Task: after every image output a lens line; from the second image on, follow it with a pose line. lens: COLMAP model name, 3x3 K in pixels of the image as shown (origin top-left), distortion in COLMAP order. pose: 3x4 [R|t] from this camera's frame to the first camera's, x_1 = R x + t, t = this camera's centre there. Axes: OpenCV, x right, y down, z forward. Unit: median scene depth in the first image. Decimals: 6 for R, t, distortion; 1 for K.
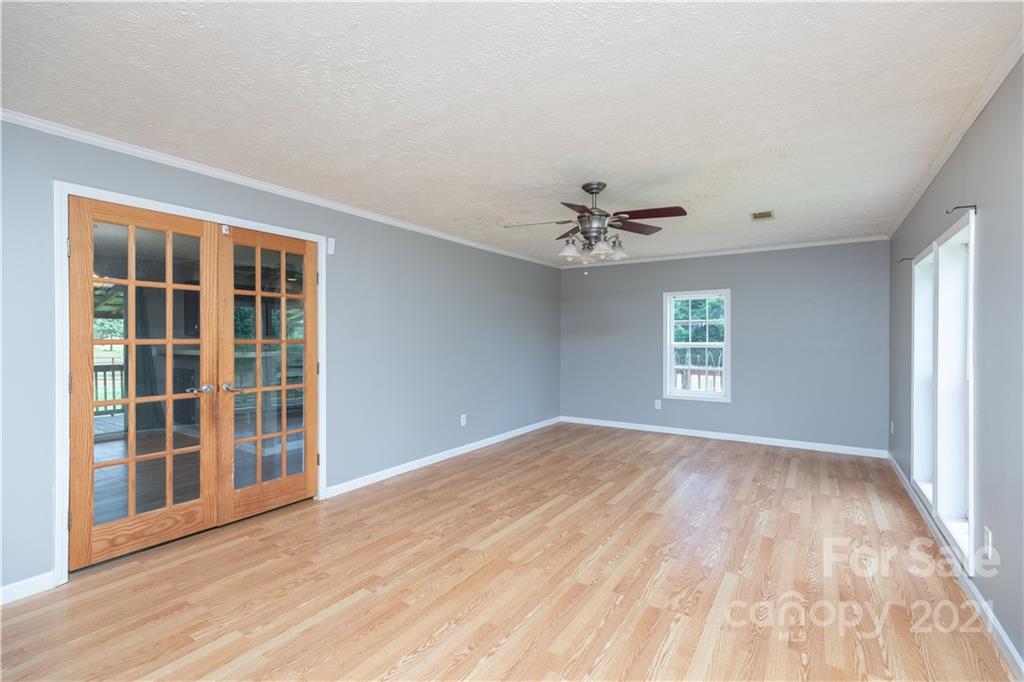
lens RADIAL K [[463.0, 0, 512.0], [0, 463.0, 341.0], [0, 0, 1]] dist [0.000603, 0.000035]
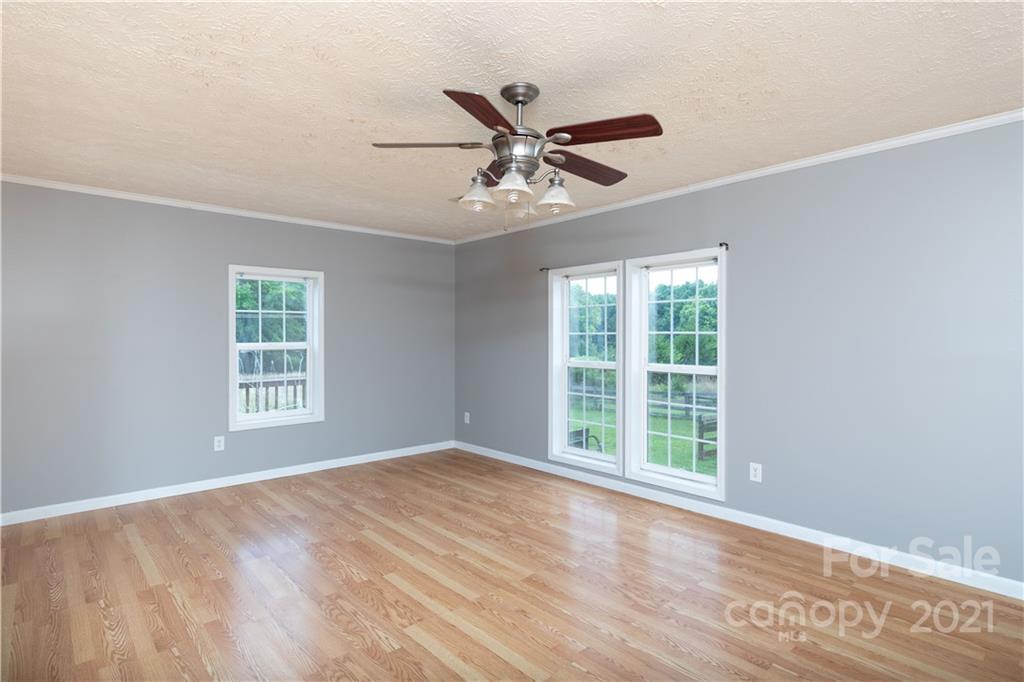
lens RADIAL K [[522.6, 0, 512.0], [0, 522.6, 341.0], [0, 0, 1]] dist [-0.001531, -0.000125]
pose [[0.252009, -0.005655, 0.967708, -0.424342], [0.009066, 0.999953, 0.003483, 0.001978], [-0.967682, 0.007896, 0.252049, 0.719772]]
